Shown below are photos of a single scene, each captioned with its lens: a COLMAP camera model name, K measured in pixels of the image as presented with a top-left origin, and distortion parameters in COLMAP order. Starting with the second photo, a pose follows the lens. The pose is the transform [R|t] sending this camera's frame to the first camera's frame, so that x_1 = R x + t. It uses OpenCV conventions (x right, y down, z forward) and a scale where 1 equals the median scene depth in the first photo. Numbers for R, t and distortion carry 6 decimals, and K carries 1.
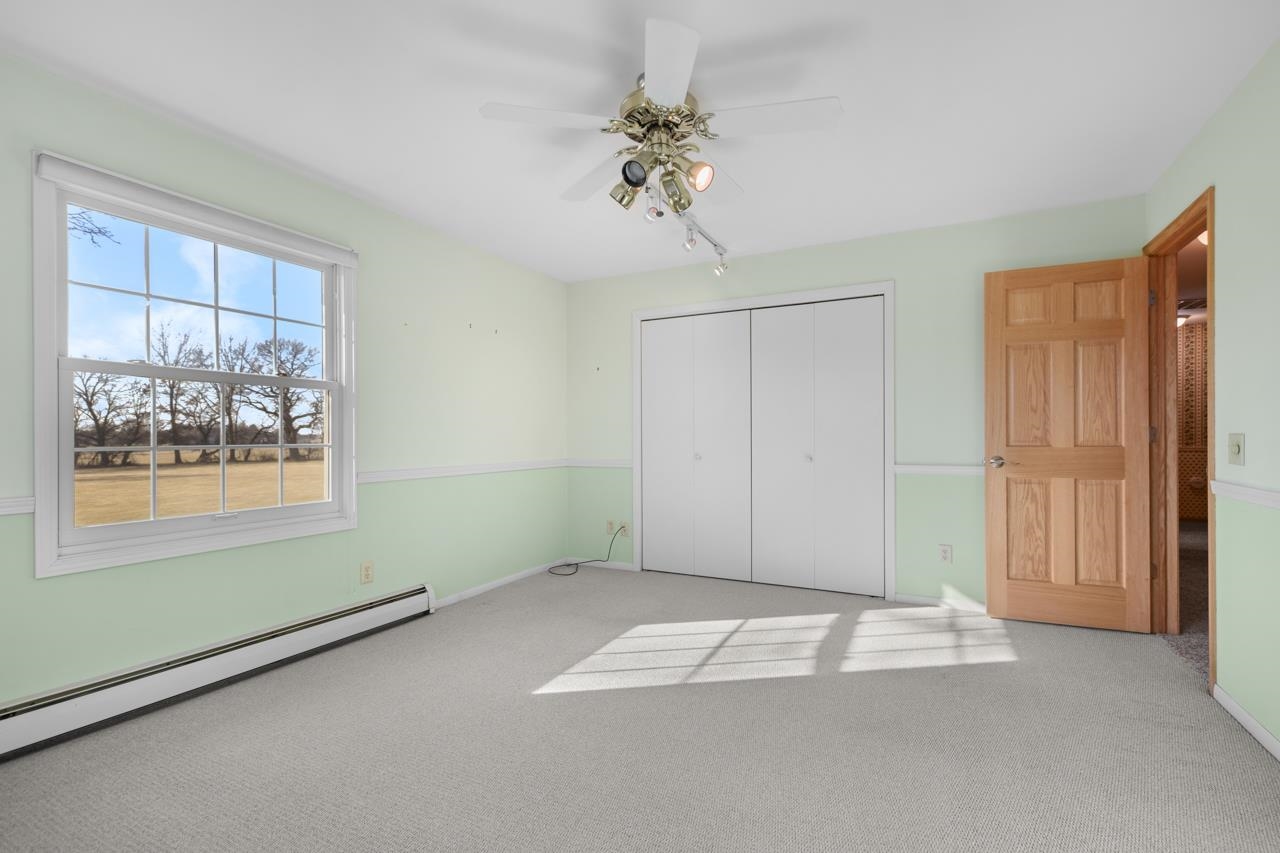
lens RADIAL K [[571.4, 0, 617.8], [0, 571.4, 430.6], [0, 0, 1]] dist [-0.018092, 0.000081]
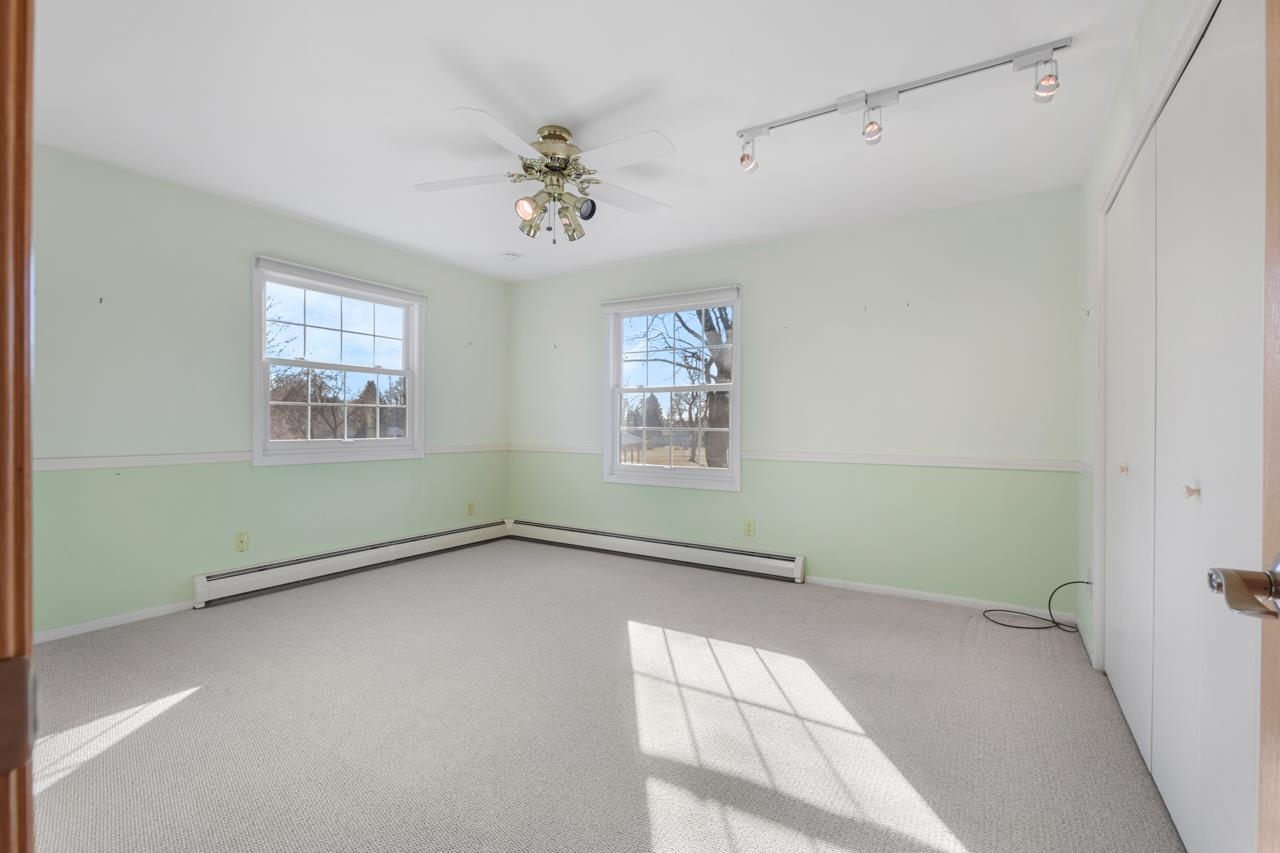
lens RADIAL K [[571.4, 0, 631.4], [0, 571.4, 435.9], [0, 0, 1]] dist [-0.018092, 0.000081]
pose [[-0.083270, 0.020510, -0.996316, 0.881140], [0.004185, 0.999787, 0.020232, 0.023190], [0.996518, -0.002485, -0.083338, 0.895667]]
